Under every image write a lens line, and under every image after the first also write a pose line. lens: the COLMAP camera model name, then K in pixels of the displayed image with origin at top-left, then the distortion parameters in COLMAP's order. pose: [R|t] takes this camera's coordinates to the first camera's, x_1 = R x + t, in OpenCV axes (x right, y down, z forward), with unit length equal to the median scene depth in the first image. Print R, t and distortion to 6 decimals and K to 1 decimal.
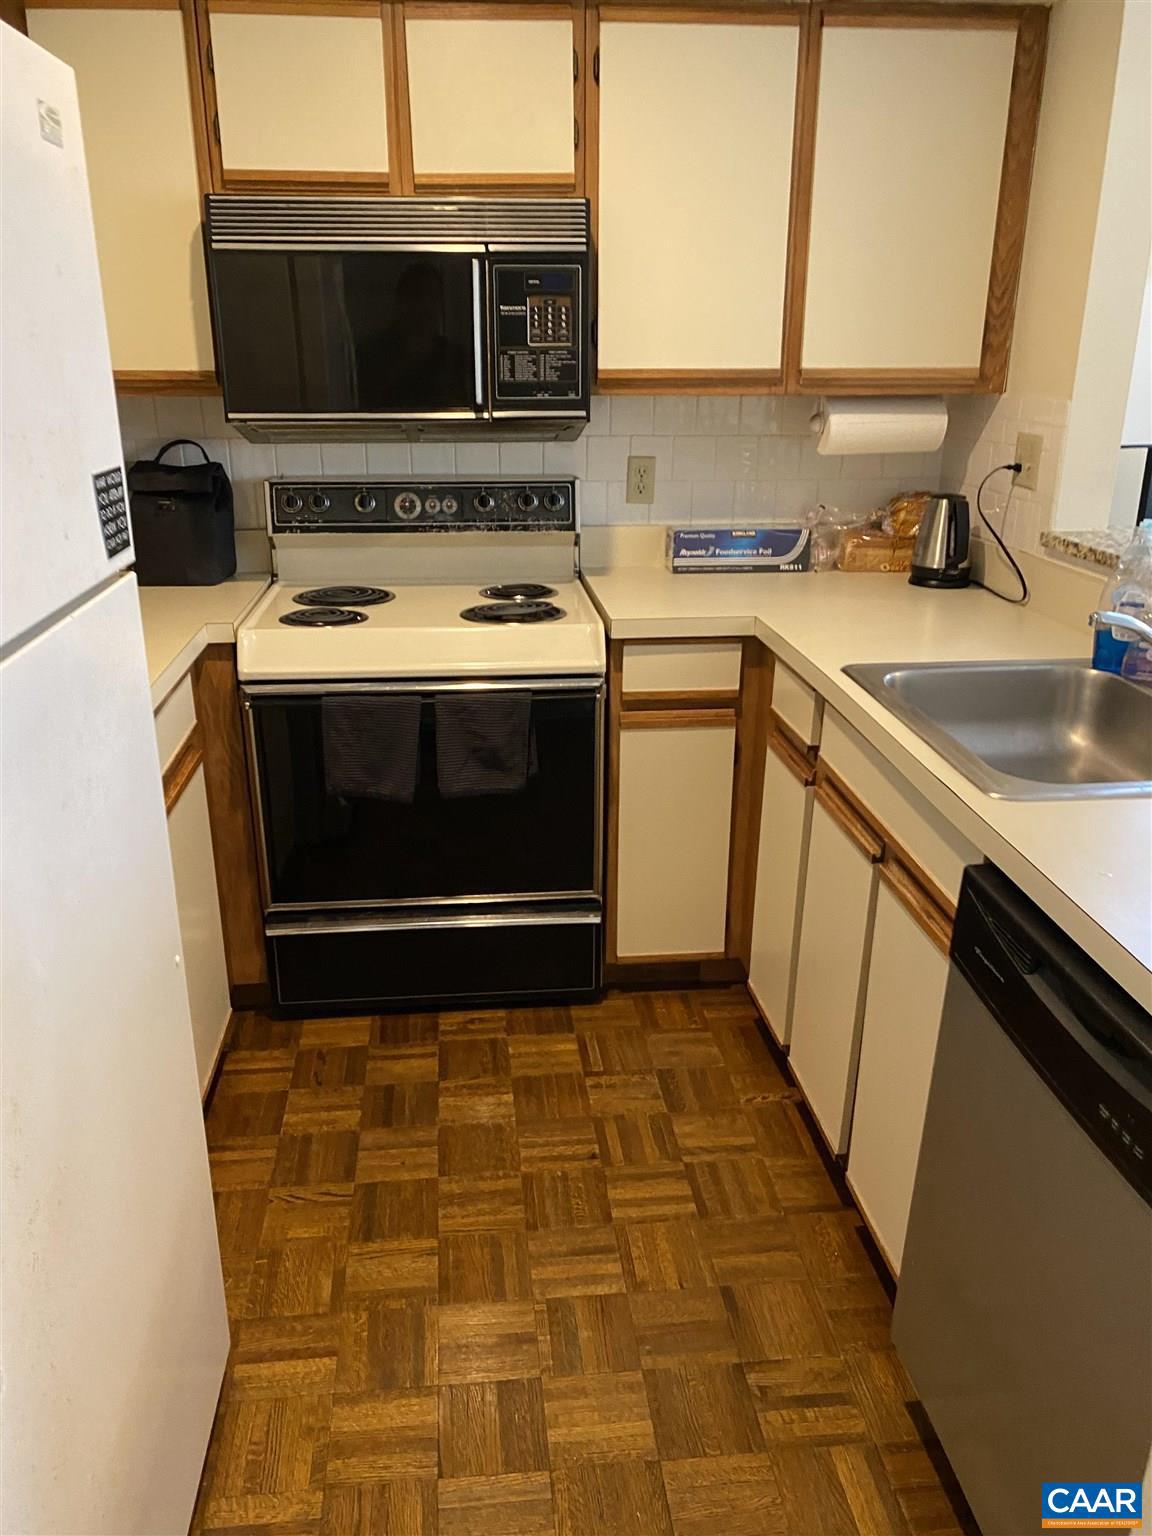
lens RADIAL K [[1275.0, 0, 576.0], [0, 1275.0, 768.0], [0, 0, 1]] dist [0.318826, -0.897515]
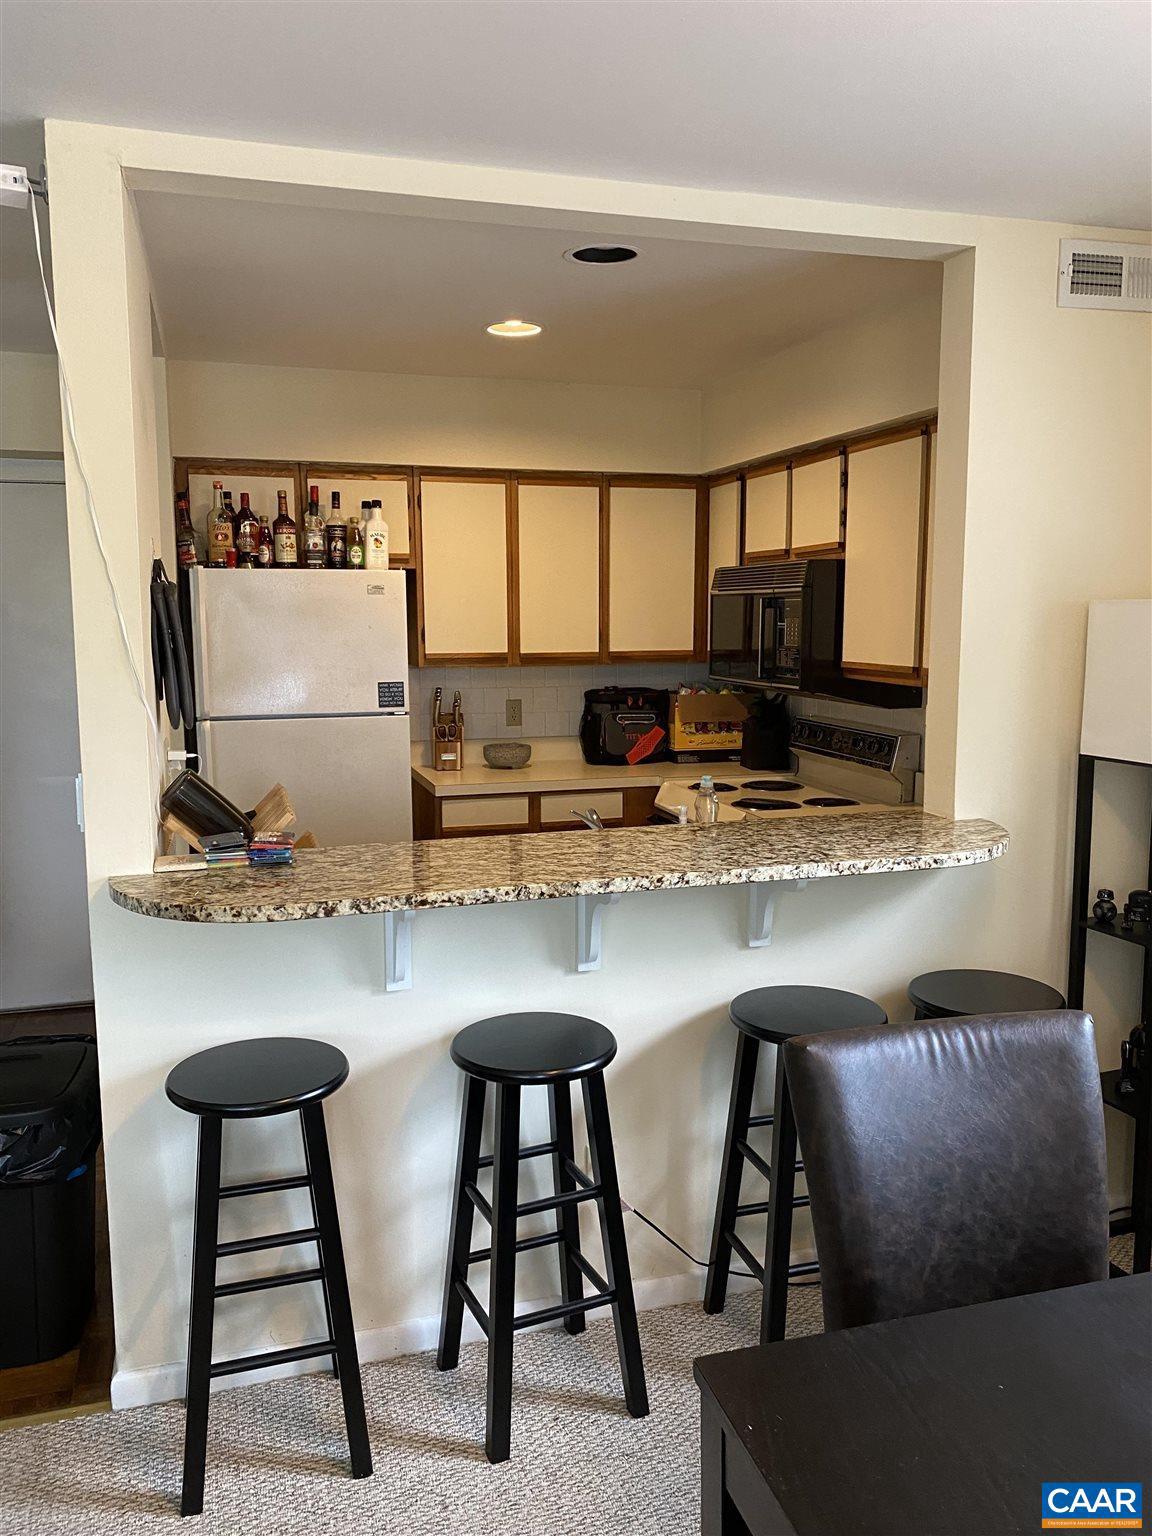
lens RADIAL K [[1237.2, 0, 576.0], [0, 1237.2, 768.0], [0, 0, 1]] dist [0.058720, -0.001791]
pose [[0.185514, 0.129307, -0.974097, 1.454966], [-0.336269, 0.939807, 0.060713, -0.182382], [0.923313, 0.316295, 0.217829, 0.464166]]
